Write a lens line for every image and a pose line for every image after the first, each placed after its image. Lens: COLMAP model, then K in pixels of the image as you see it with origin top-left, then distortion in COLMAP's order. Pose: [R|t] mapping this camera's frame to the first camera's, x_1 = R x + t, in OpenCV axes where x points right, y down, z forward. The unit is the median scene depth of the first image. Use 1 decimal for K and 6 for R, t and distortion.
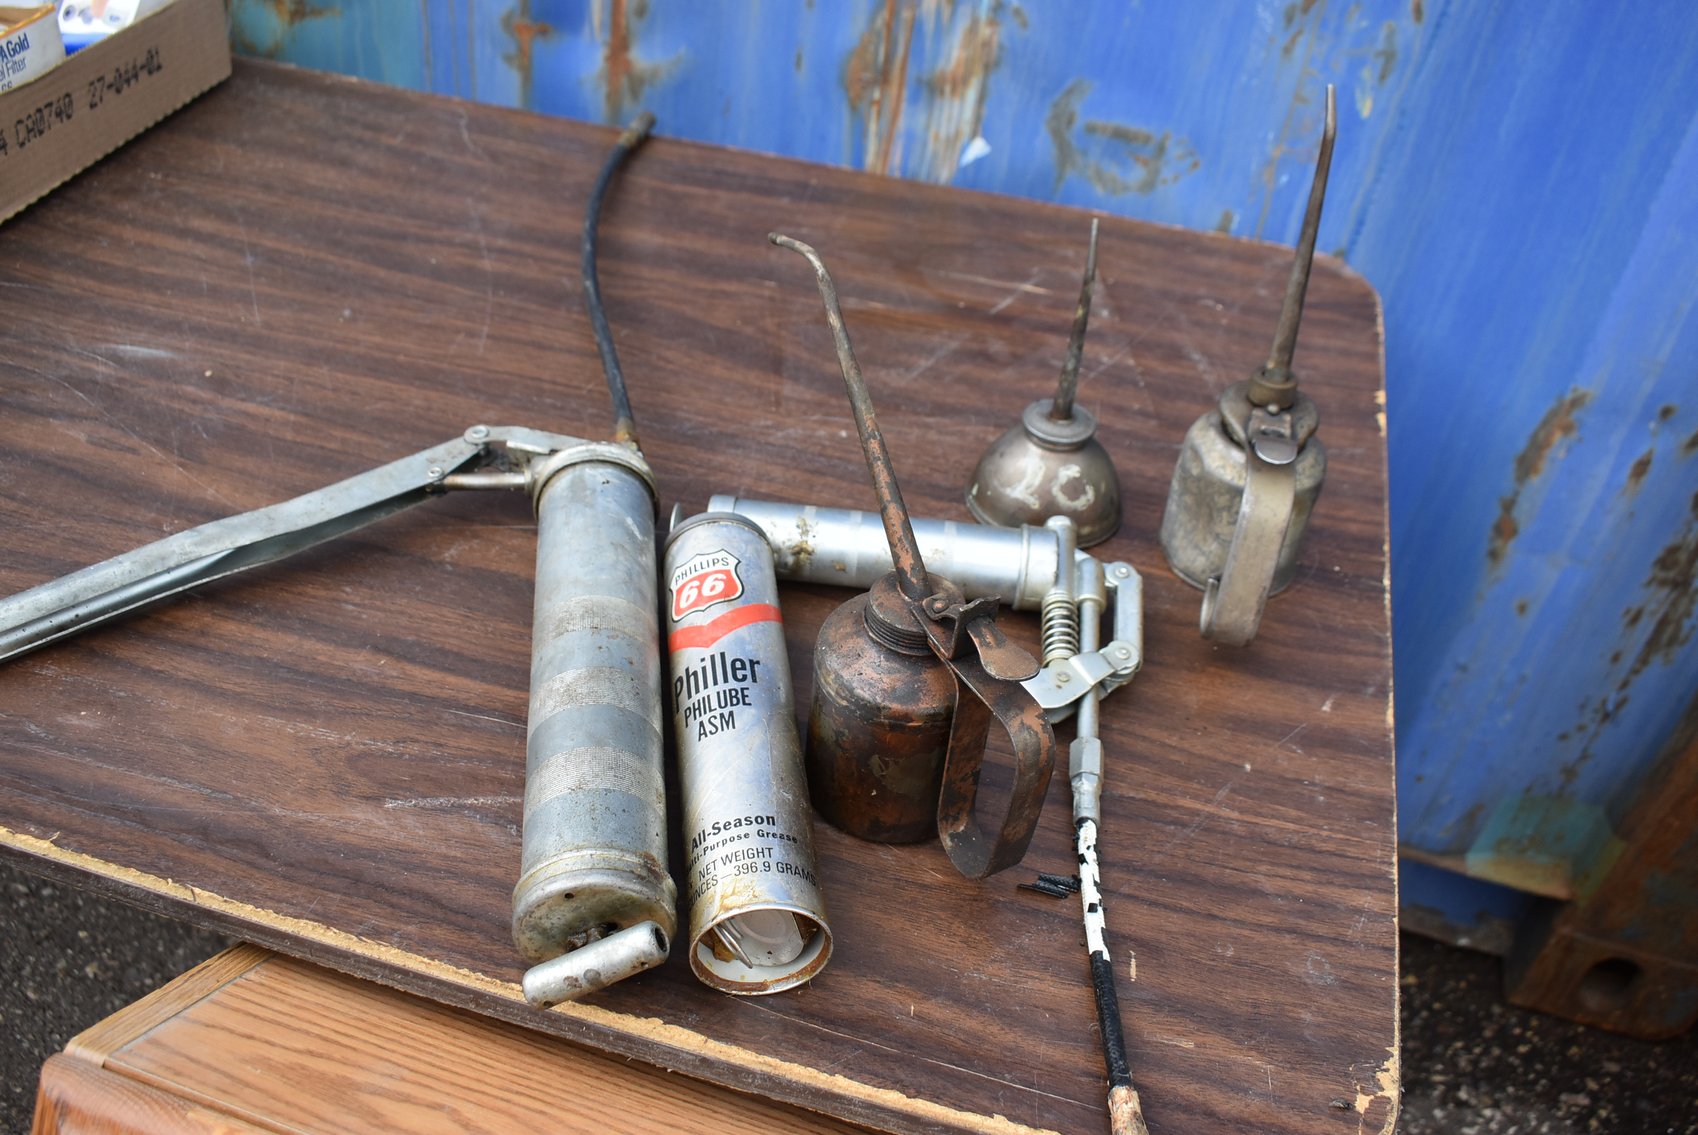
lens RADIAL K [[1574.9, 0, 859.9], [0, 1574.9, 565.4], [0, 0, 1]] dist [-0.081806, 0.000000]
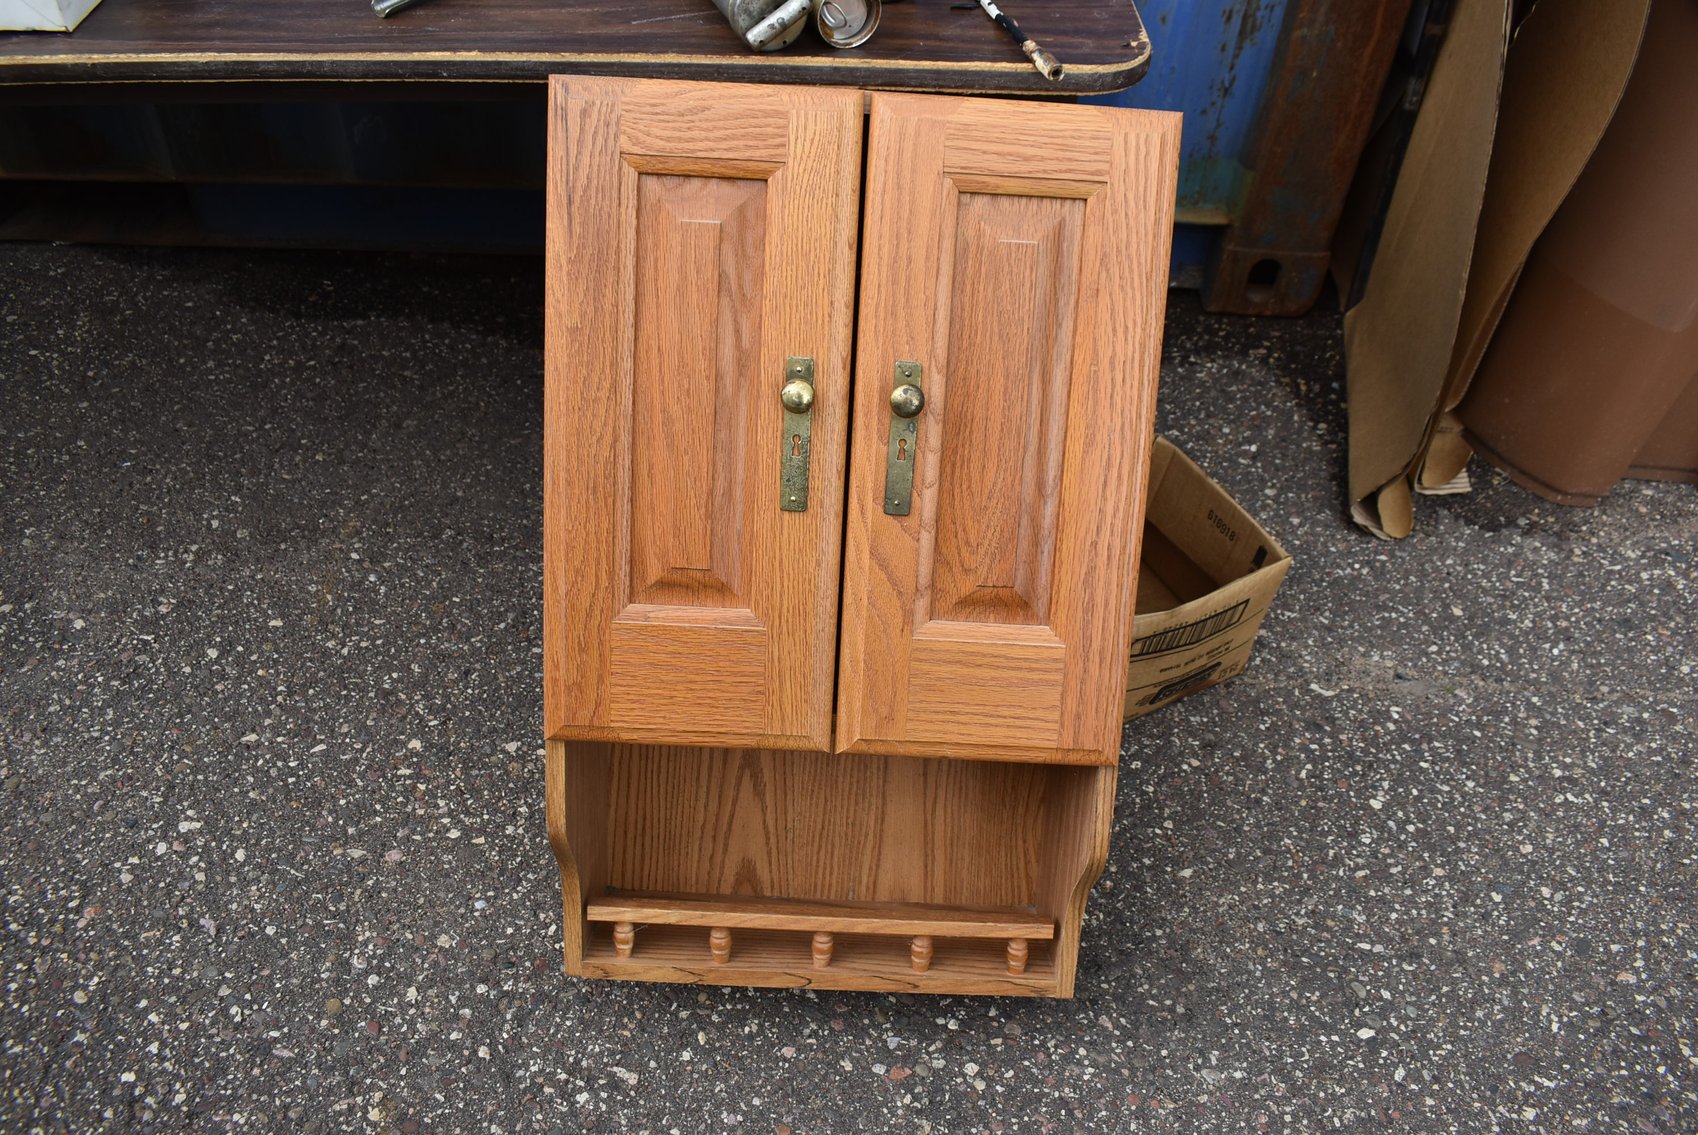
lens RADIAL K [[1350.3, 0, 848.4], [0, 1350.3, 617.8], [0, 0, 1]] dist [-0.099230, 0.019274]
pose [[0.962536, -0.235803, 0.133871, -0.380441], [0.216630, 0.965668, 0.143376, 0.597621], [-0.163083, -0.109004, 0.980572, -0.635808]]
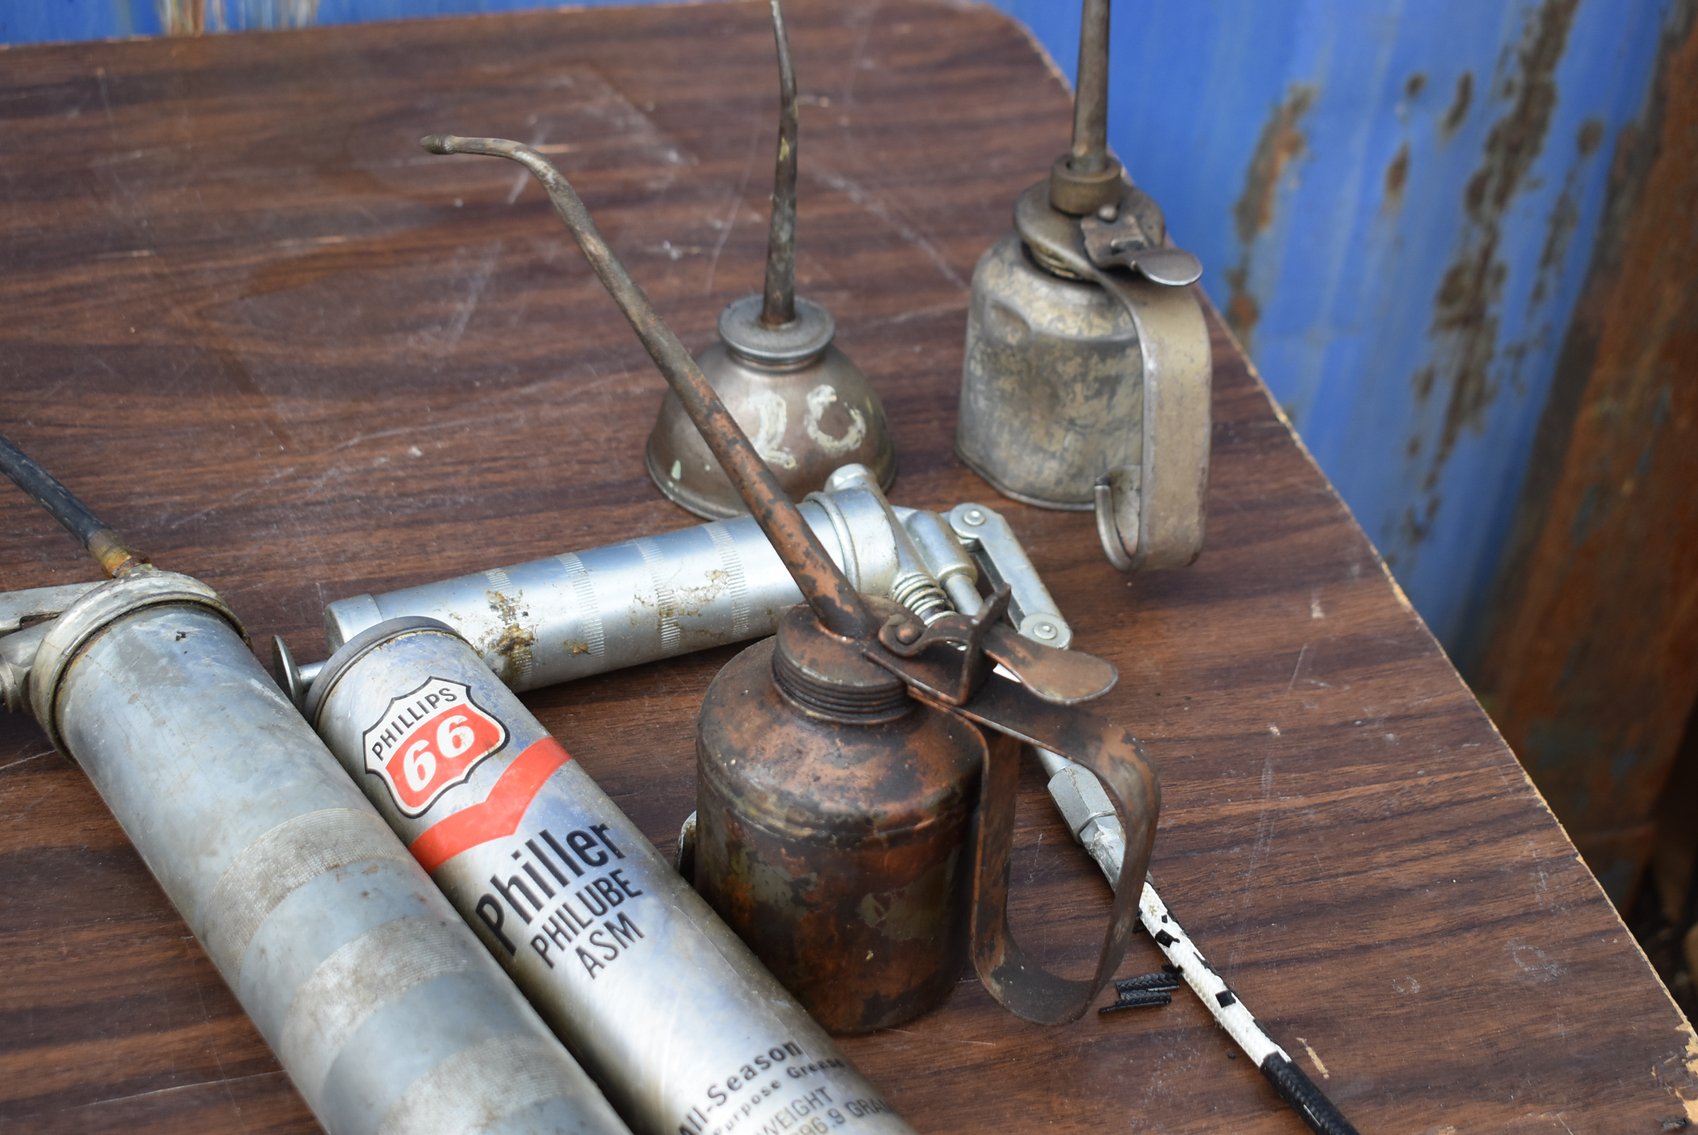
lens RADIAL K [[2544.8, 0, 840.5], [0, 2544.8, 564.1], [0, 0, 1]] dist [-0.024660, 0.000000]
pose [[0.882613, -0.309007, 0.354272, -0.264901], [0.311314, 0.948880, 0.052053, -0.050243], [-0.352246, 0.064347, 0.933693, 0.042937]]
